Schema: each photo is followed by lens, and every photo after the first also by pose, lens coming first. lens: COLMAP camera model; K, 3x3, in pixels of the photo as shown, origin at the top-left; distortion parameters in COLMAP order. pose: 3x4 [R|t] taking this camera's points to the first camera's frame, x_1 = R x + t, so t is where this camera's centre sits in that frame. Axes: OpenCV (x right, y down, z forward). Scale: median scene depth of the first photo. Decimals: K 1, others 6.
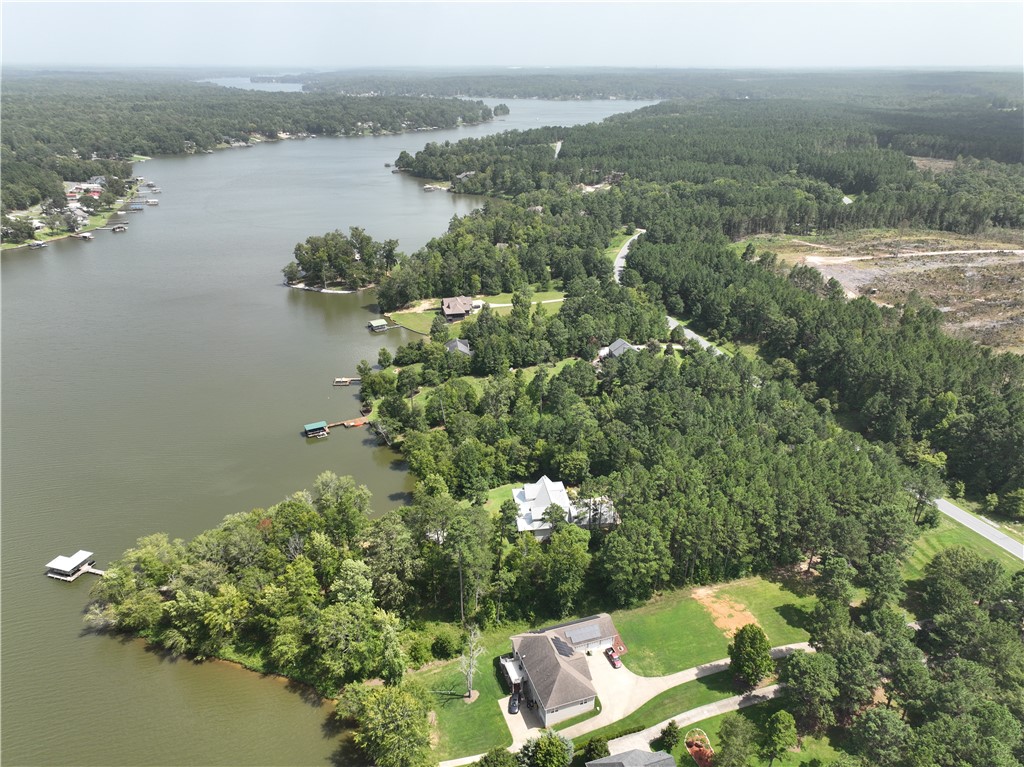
lens RADIAL K [[718.5, 0, 512.0], [0, 718.5, 383.5], [0, 0, 1]] dist [-0.001270, 0.013655]
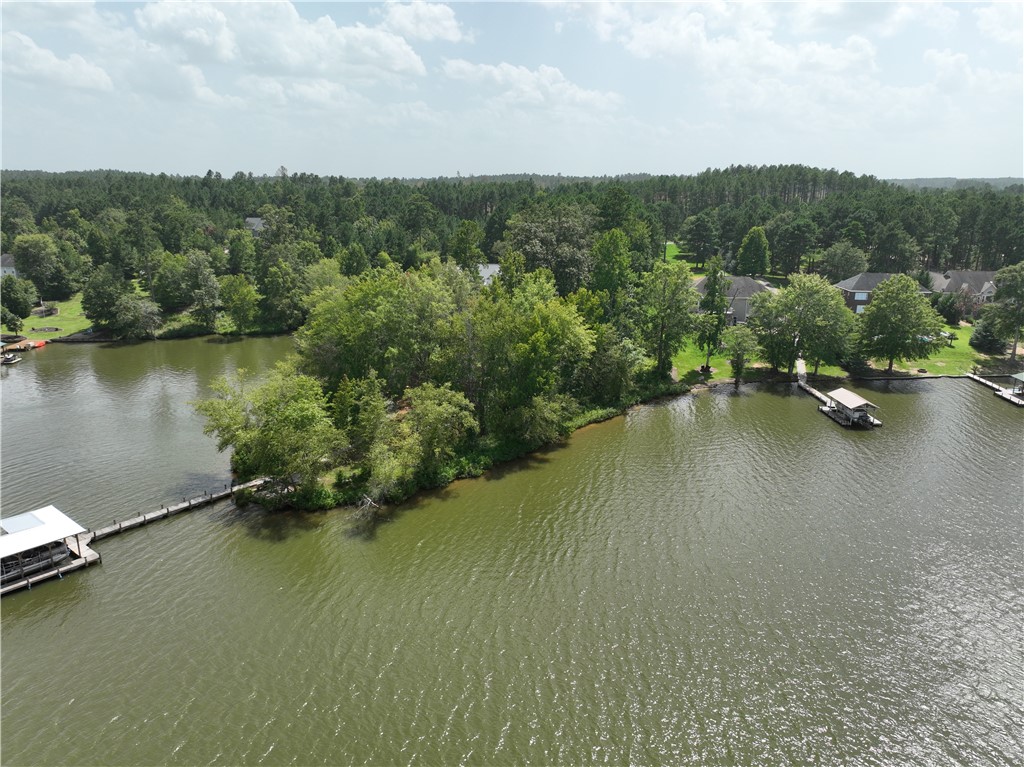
lens RADIAL K [[718.5, 0, 512.0], [0, 718.5, 383.5], [0, 0, 1]] dist [-0.001270, 0.013655]
pose [[0.383688, -0.242002, 0.891189, -0.385412], [0.372118, 0.923750, 0.090635, 0.113838], [-0.845170, 0.296852, 0.444485, 0.316914]]
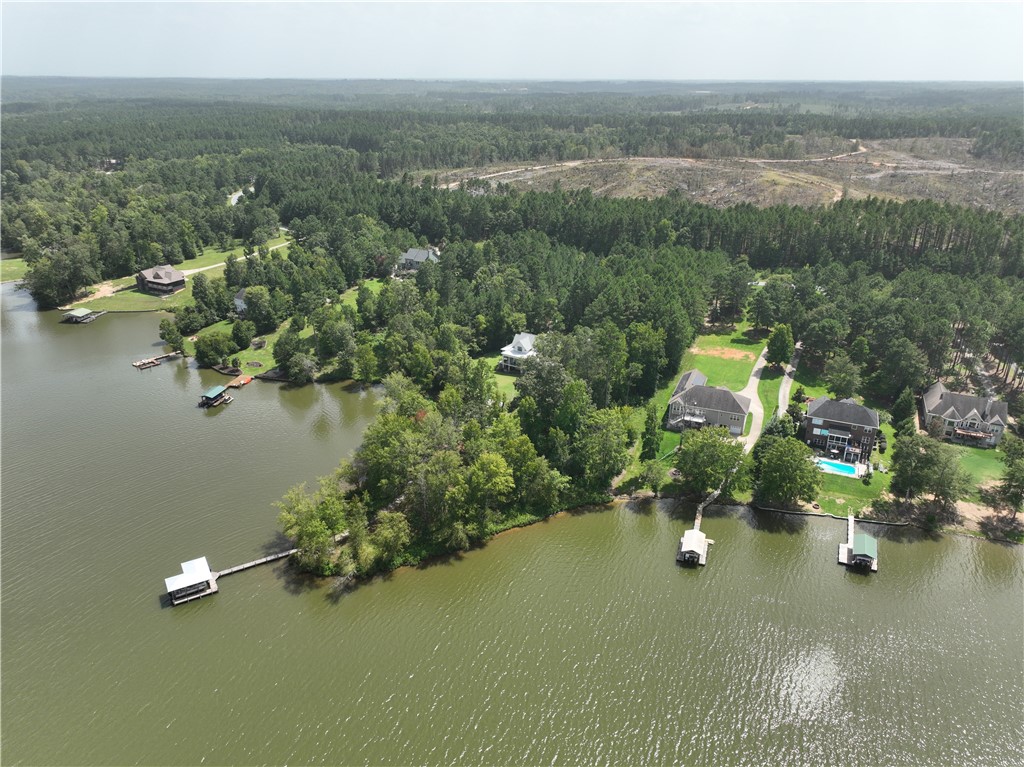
lens RADIAL K [[718.5, 0, 512.0], [0, 718.5, 383.5], [0, 0, 1]] dist [-0.001270, 0.013655]
pose [[0.660487, -0.292552, 0.691498, -0.405637], [0.302529, 0.946594, 0.111515, 0.040450], [-0.687192, 0.135544, 0.713719, 0.118139]]
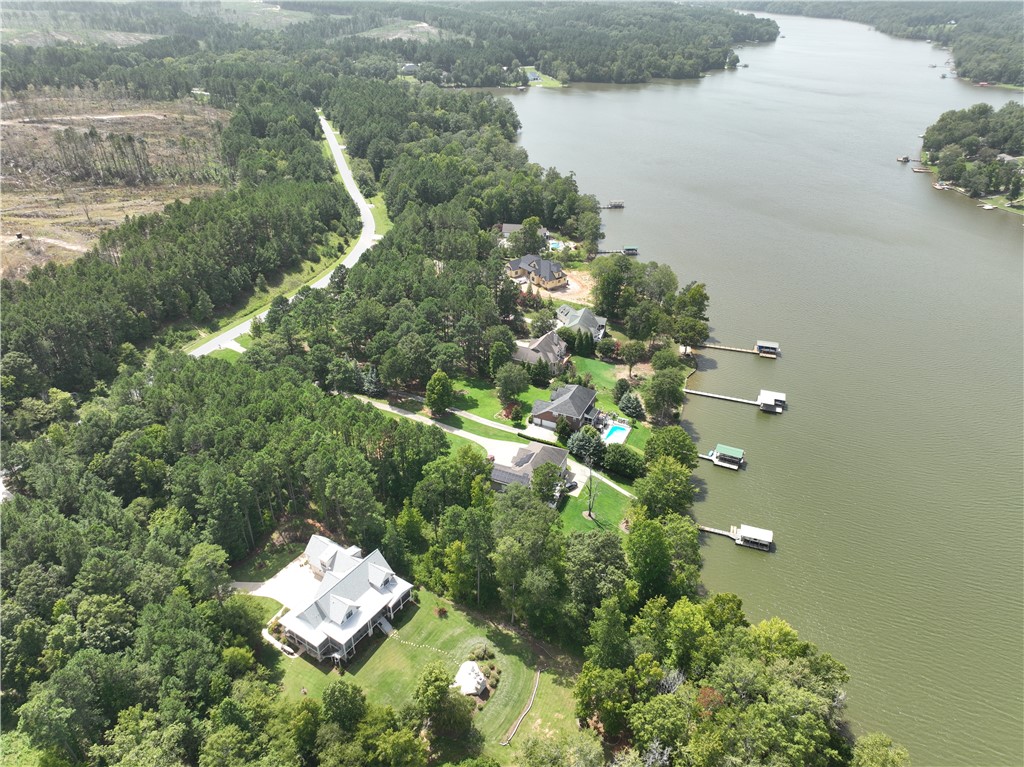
lens RADIAL K [[718.5, 0, 512.0], [0, 718.5, 383.5], [0, 0, 1]] dist [-0.001270, 0.013655]
pose [[-0.739806, -0.350169, 0.574516, -0.224072], [0.266391, 0.631665, 0.728035, -0.242892], [-0.617837, 0.691651, -0.374028, 0.529909]]
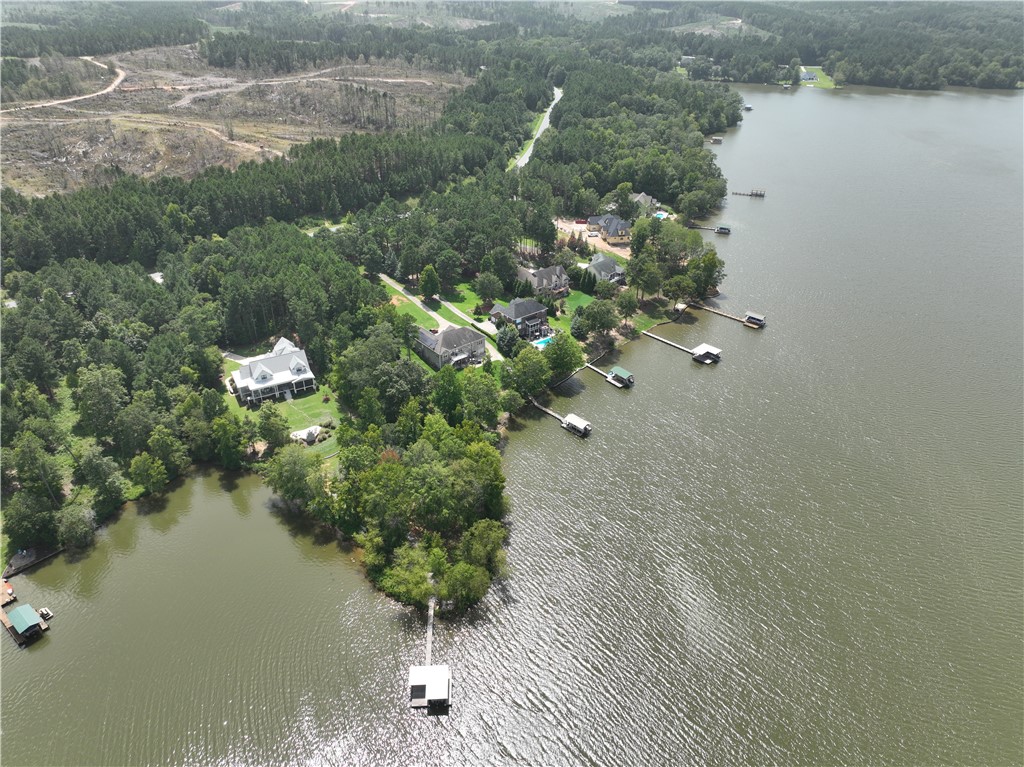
lens RADIAL K [[718.5, 0, 512.0], [0, 718.5, 383.5], [0, 0, 1]] dist [-0.001270, 0.013655]
pose [[-0.350392, -0.485294, 0.801071, -0.525404], [0.378010, 0.709266, 0.595021, -0.183868], [-0.856933, 0.511303, -0.065076, 0.394995]]
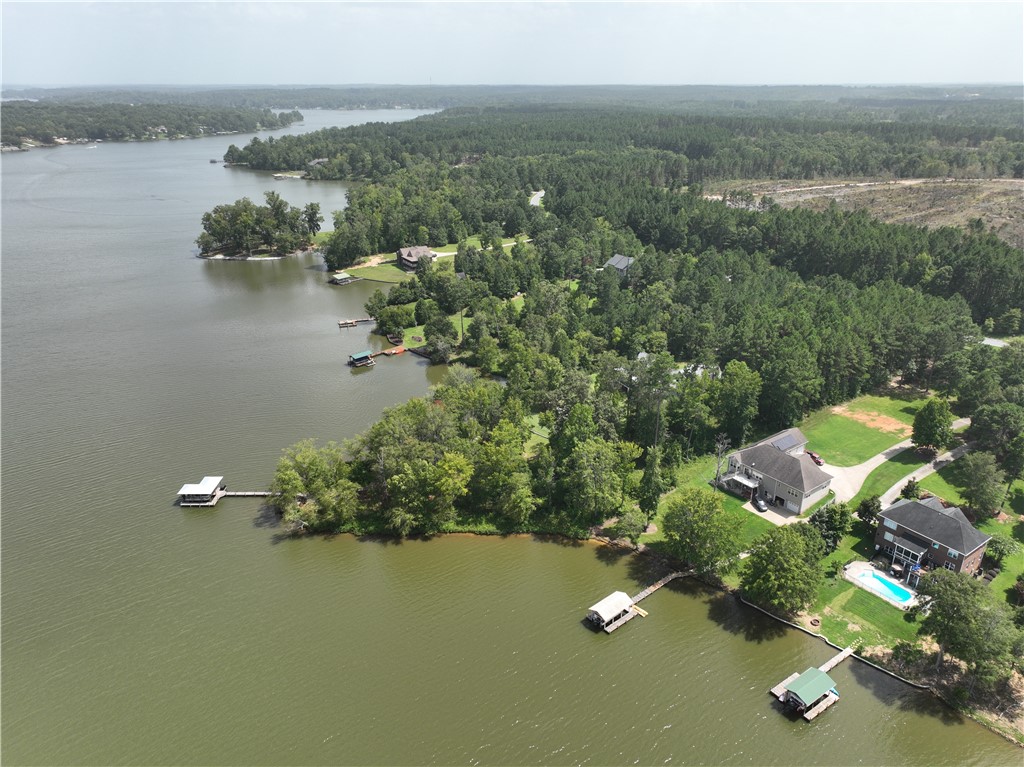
lens RADIAL K [[718.5, 0, 512.0], [0, 718.5, 383.5], [0, 0, 1]] dist [-0.001270, 0.013655]
pose [[0.953023, -0.118444, 0.278781, -0.233070], [0.124946, 0.992148, -0.005605, 0.083953], [-0.275928, 0.040175, 0.960338, 0.023783]]
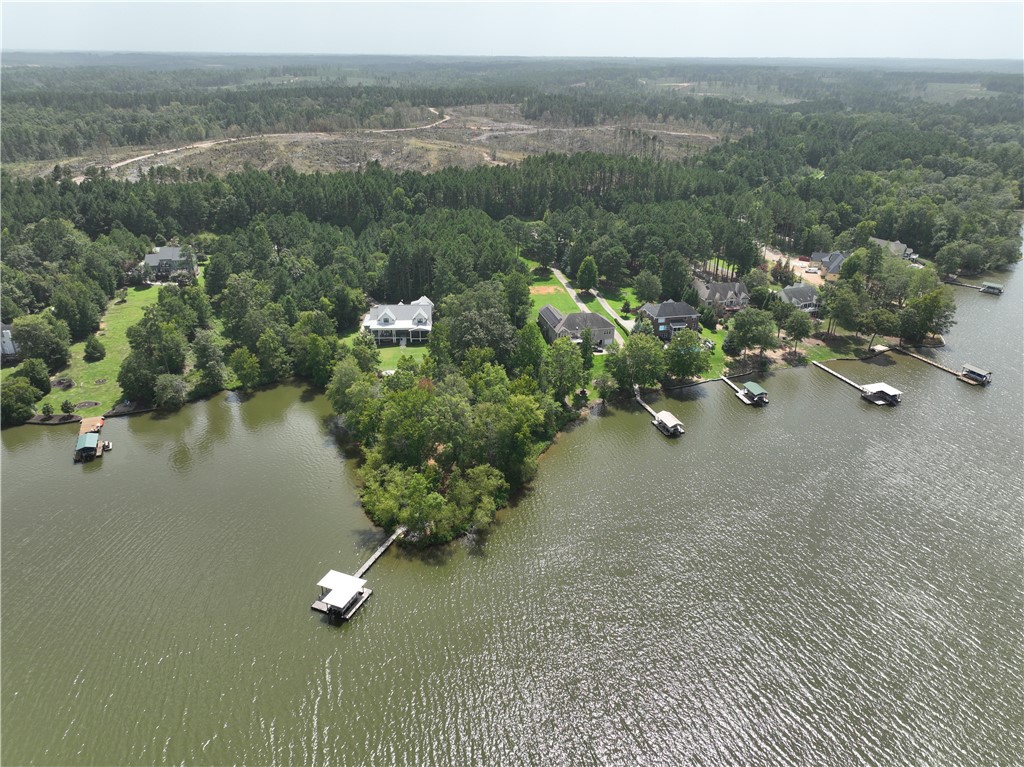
lens RADIAL K [[718.5, 0, 512.0], [0, 718.5, 383.5], [0, 0, 1]] dist [-0.001270, 0.013655]
pose [[0.091213, -0.415664, 0.904933, -0.544775], [0.398568, 0.848001, 0.349340, -0.041862], [-0.912592, 0.328813, 0.243019, 0.301609]]
